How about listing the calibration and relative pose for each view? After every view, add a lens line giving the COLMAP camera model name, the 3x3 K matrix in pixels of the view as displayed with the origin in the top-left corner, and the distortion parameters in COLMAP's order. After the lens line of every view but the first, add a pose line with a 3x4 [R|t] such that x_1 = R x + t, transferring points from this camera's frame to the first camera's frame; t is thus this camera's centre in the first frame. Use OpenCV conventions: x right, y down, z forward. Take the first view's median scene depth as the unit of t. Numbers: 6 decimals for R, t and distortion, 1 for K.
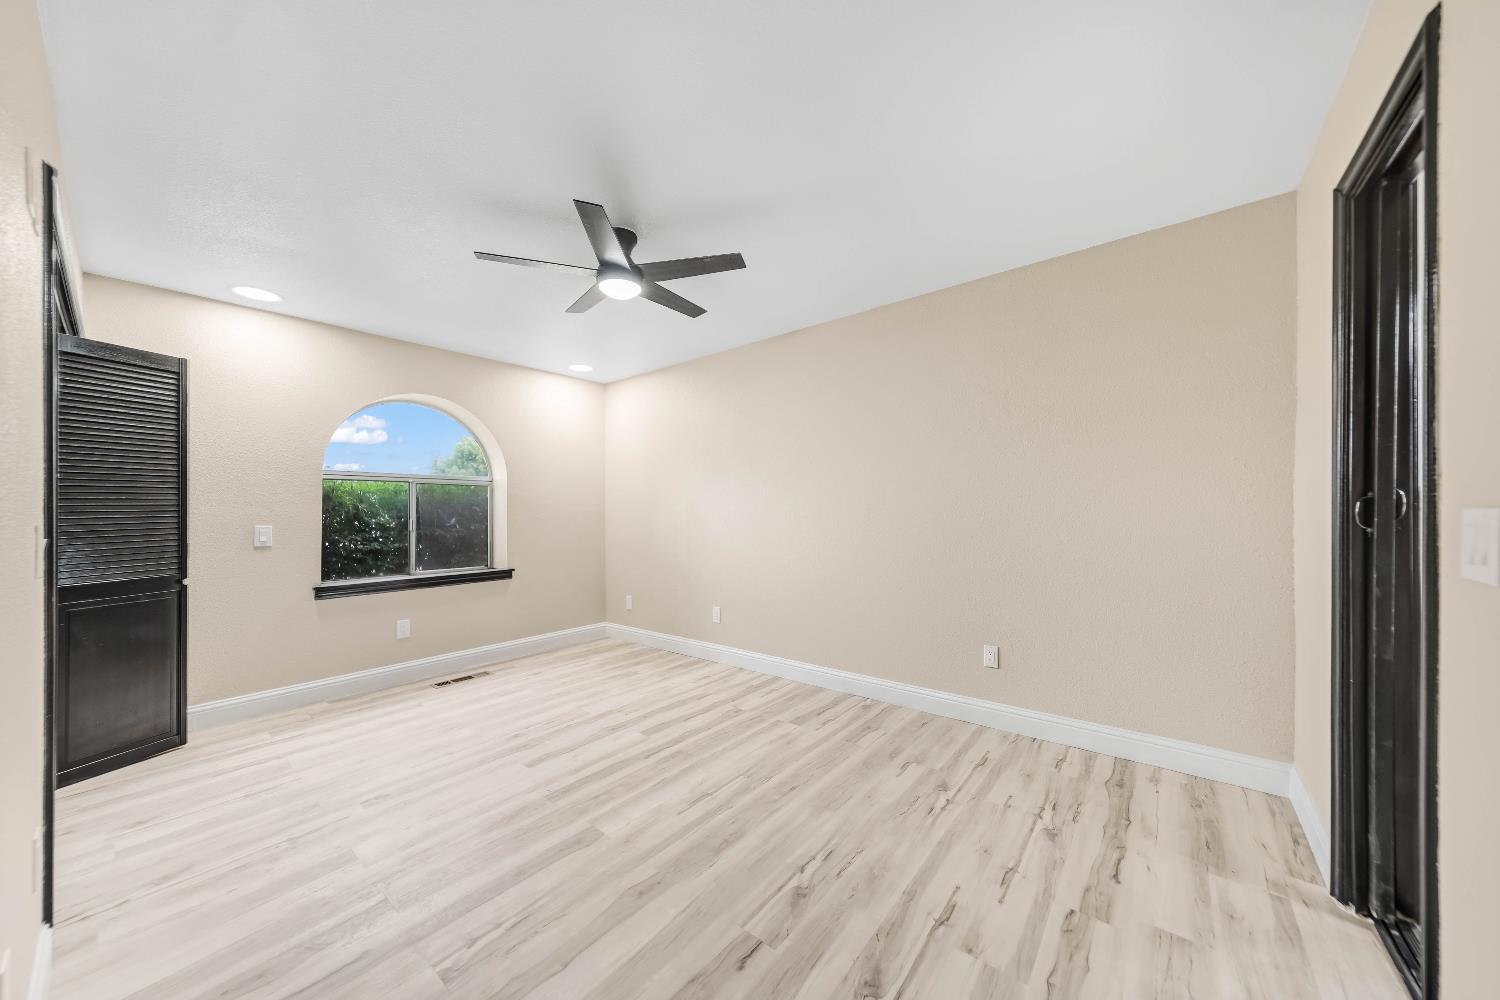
lens RADIAL K [[516.0, 0, 750.0], [0, 516.0, 500.0], [0, 0, 1]] dist [0.000453, -0.000050]
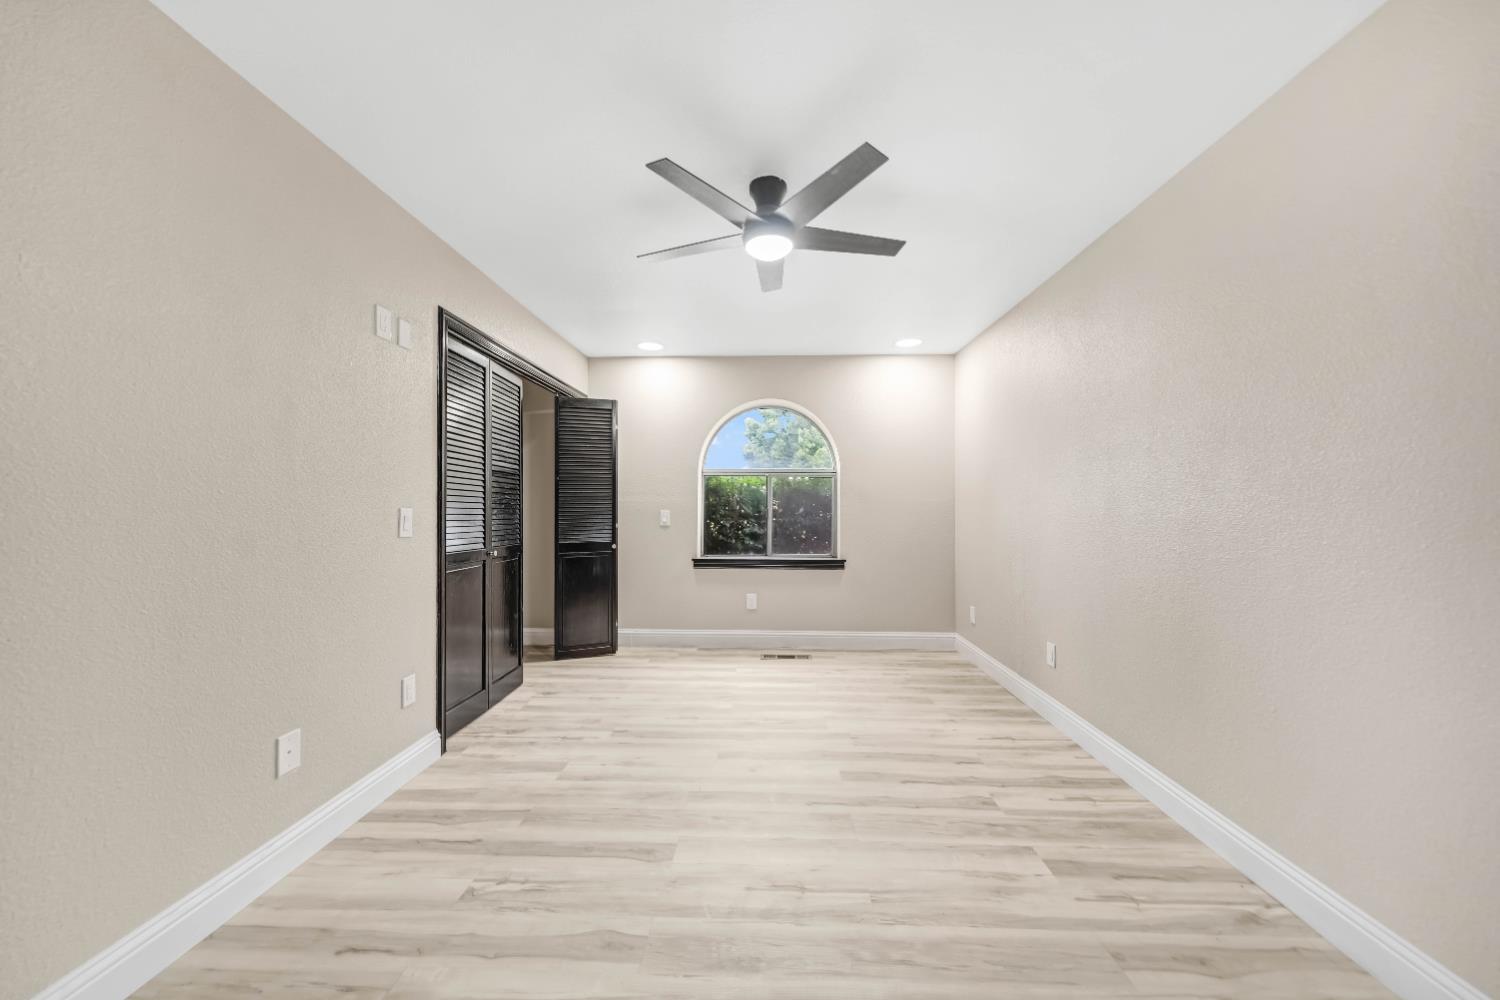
lens RADIAL K [[520.6, 0, 749.2], [0, 520.6, 489.9], [0, 0, 1]] dist [-0.002842, -0.000188]
pose [[0.608506, -0.007141, -0.793517, 0.299679], [0.007479, 0.999967, -0.003263, -0.000549], [0.793514, -0.003949, 0.608539, 0.310711]]
